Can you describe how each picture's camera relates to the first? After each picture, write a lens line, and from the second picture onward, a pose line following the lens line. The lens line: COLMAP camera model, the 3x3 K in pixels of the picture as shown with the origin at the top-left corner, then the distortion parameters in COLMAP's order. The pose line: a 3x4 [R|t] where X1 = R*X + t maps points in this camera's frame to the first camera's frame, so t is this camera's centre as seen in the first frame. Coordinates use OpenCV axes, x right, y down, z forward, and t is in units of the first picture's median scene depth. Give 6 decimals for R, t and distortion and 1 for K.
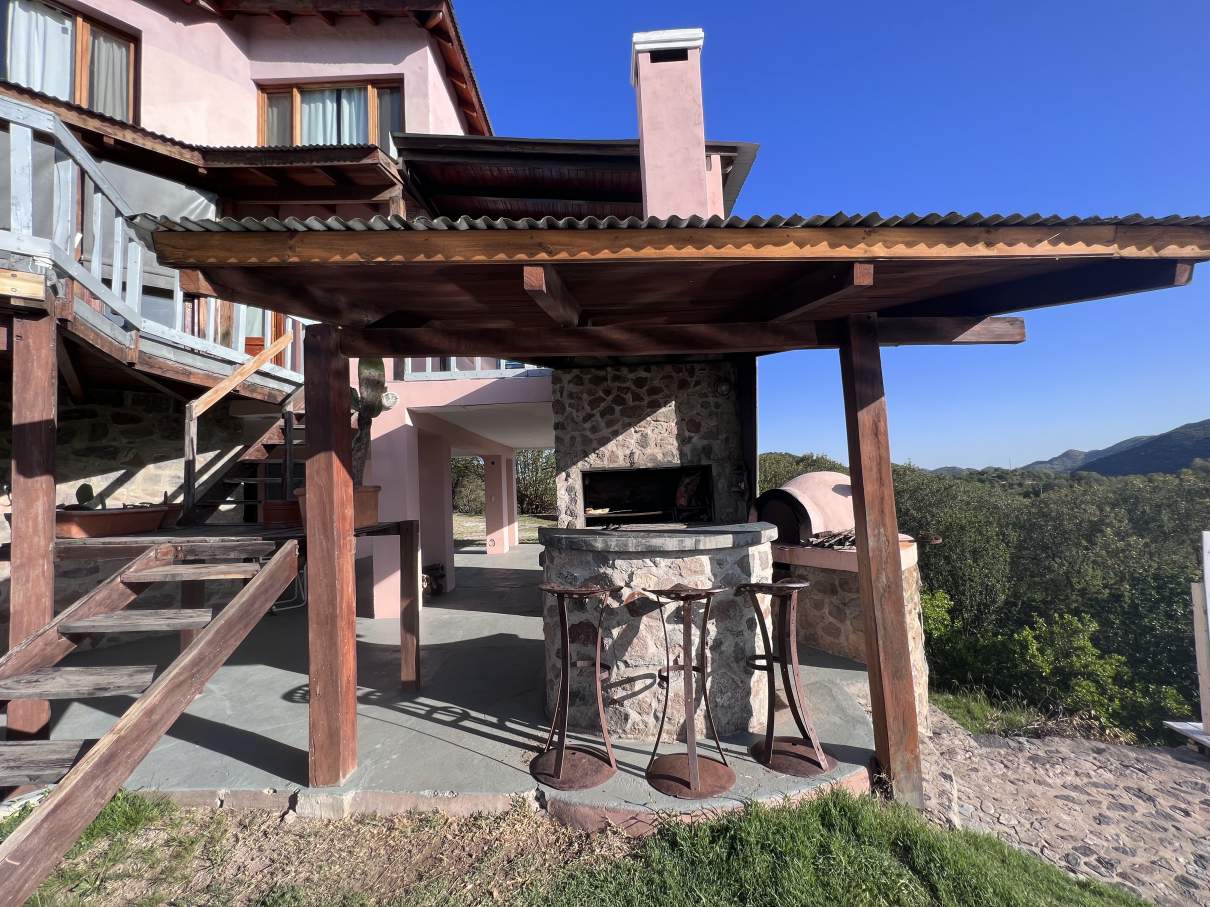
lens RADIAL K [[484.1, 0, 606.5], [0, 484.1, 456.8], [0, 0, 1]] dist [-0.000539, 0.000209]
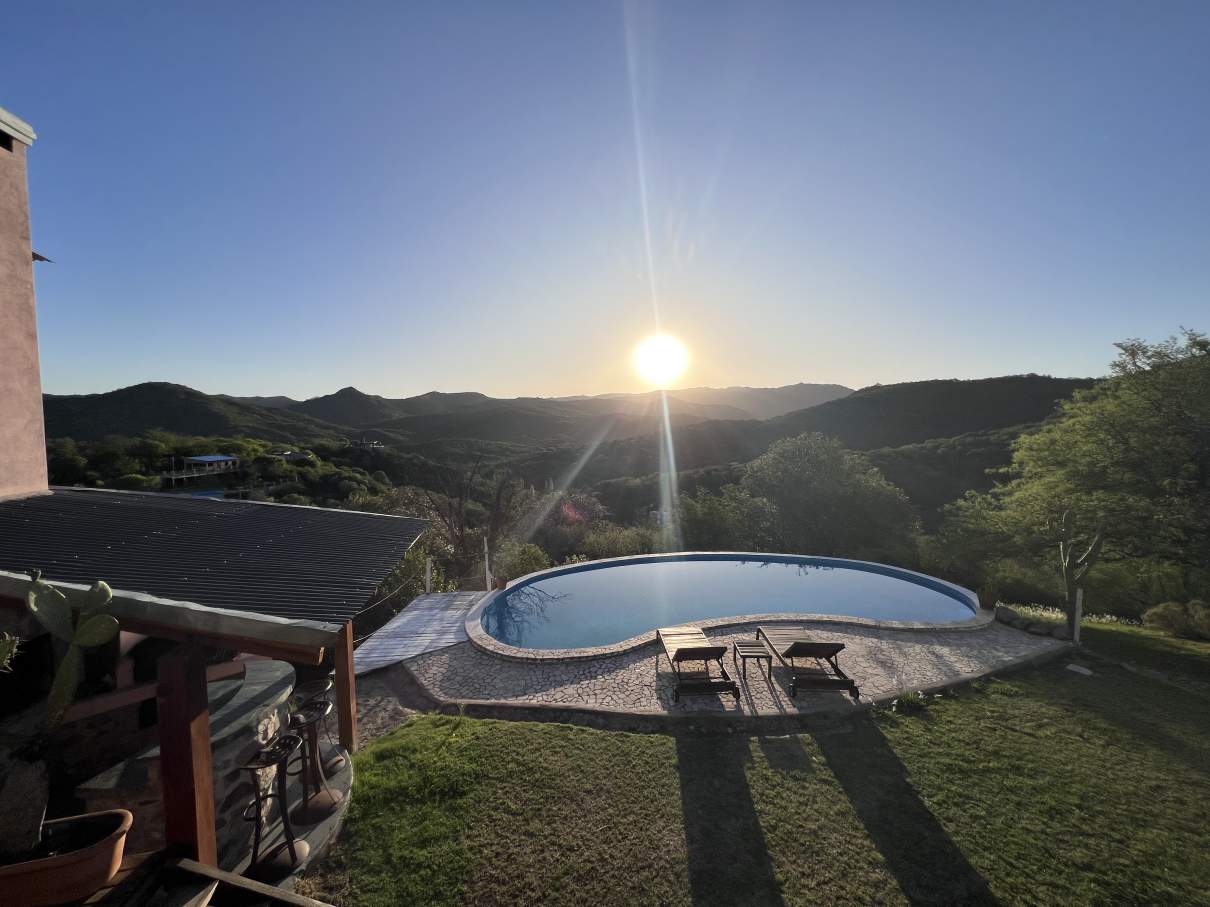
lens RADIAL K [[484.1, 0, 606.5], [0, 484.1, 456.8], [0, 0, 1]] dist [-0.000539, 0.000209]
pose [[-0.197065, -0.013945, 0.980291, -0.895582], [-0.046232, 0.998919, 0.004916, -0.368401], [-0.979300, -0.044352, -0.197497, 0.152045]]
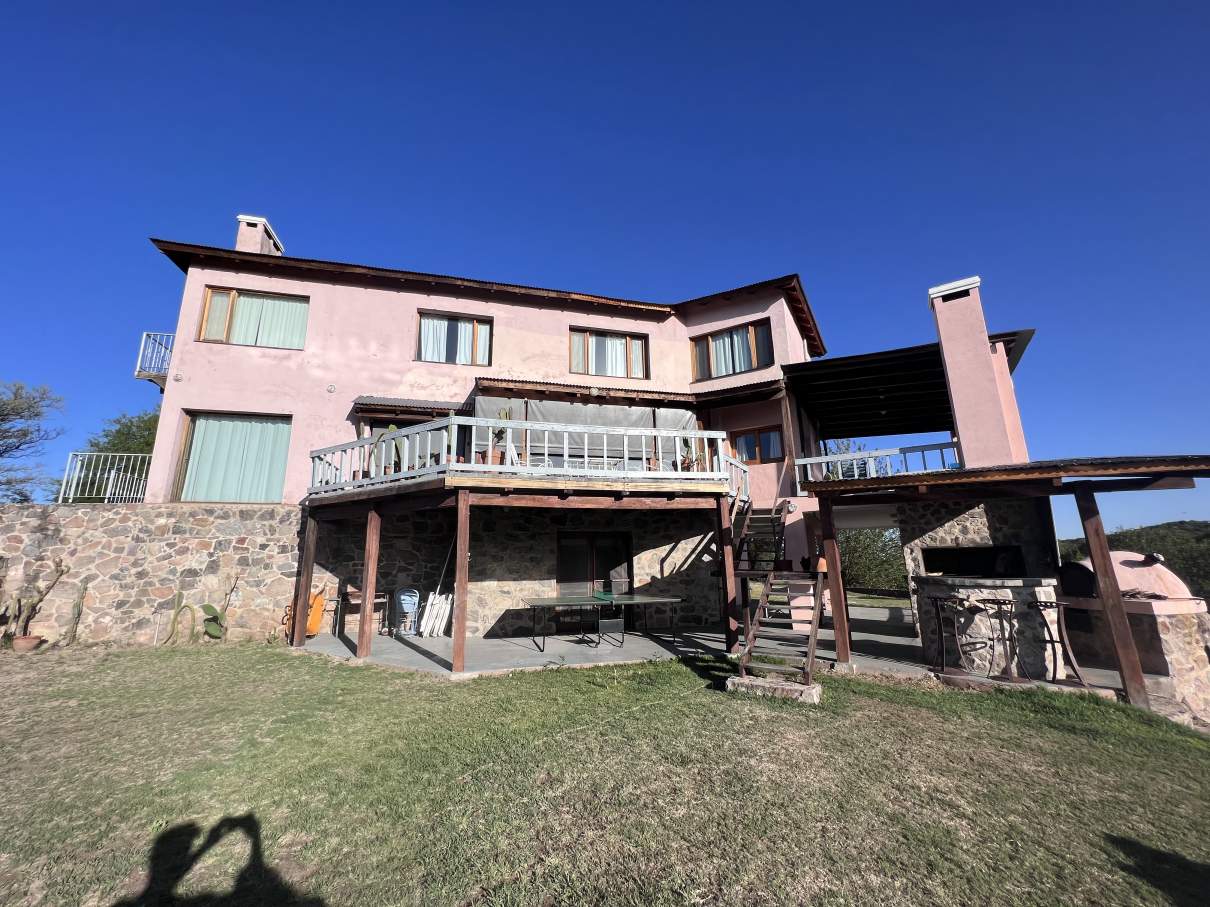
lens RADIAL K [[487.6, 0, 605.0], [0, 487.6, 453.5], [0, 0, 1]] dist [0.001124, 0.000465]
pose [[0.856935, -0.084849, -0.508392, -0.103749], [0.006027, 0.987939, -0.154725, -0.040878], [0.515389, 0.129525, 0.847111, -1.047705]]
